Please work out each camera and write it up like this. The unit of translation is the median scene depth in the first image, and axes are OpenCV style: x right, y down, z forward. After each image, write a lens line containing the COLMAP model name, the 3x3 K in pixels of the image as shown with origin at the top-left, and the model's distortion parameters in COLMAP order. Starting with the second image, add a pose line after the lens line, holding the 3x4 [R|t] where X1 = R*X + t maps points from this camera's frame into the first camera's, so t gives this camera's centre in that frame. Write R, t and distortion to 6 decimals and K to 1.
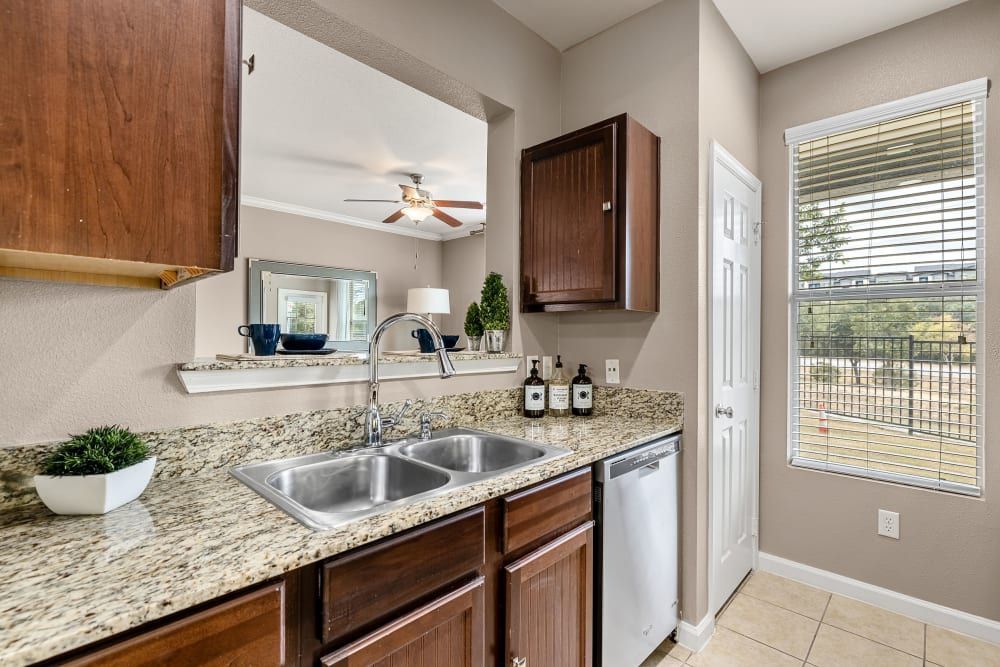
lens RADIAL K [[452.6, 0, 504.3], [0, 452.6, 330.9], [0, 0, 1]] dist [-0.007744, 0.003120]
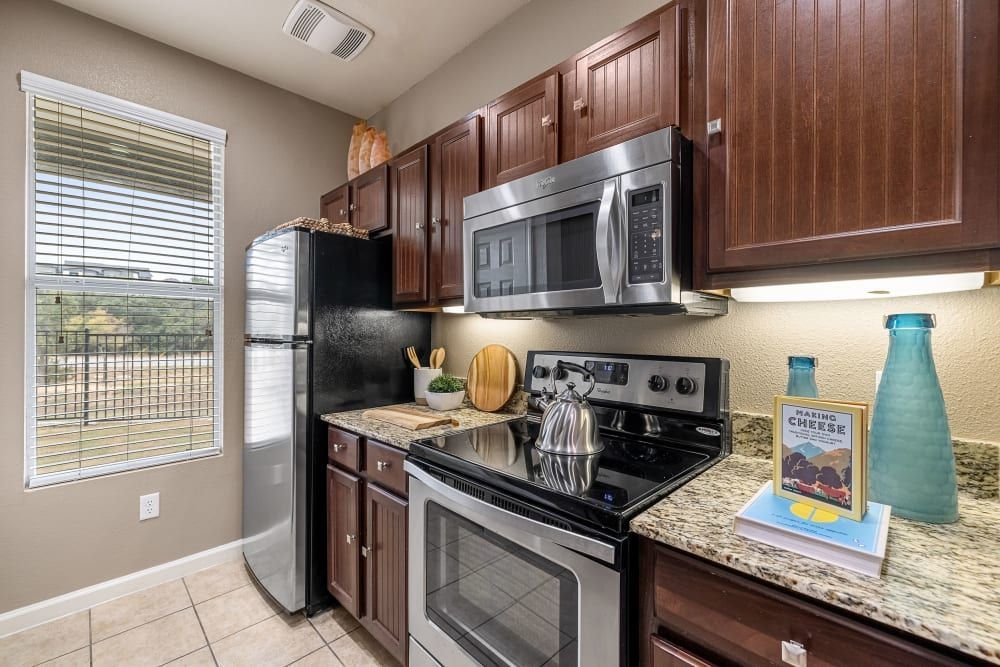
lens RADIAL K [[419.2, 0, 503.5], [0, 419.2, 331.9], [0, 0, 1]] dist [-0.000994, 0.000815]
pose [[0.019665, -0.007216, 0.999781, -0.122662], [-0.008651, 0.999935, 0.007387, 0.002138], [-0.999769, -0.008794, 0.019602, 0.159893]]
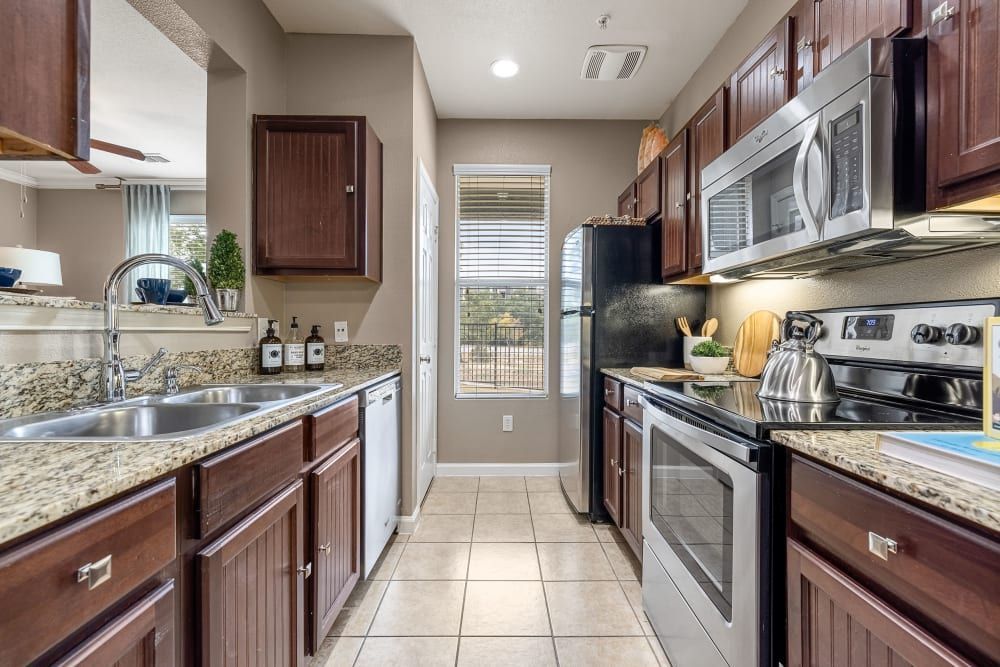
lens RADIAL K [[419.2, 0, 503.2], [0, 419.2, 332.5], [0, 0, 1]] dist [-0.000994, 0.000815]
pose [[0.716417, -0.008879, 0.697616, -0.232668], [-0.003388, 0.999863, 0.016205, 0.076941], [-0.697664, -0.013973, 0.716288, -0.078666]]
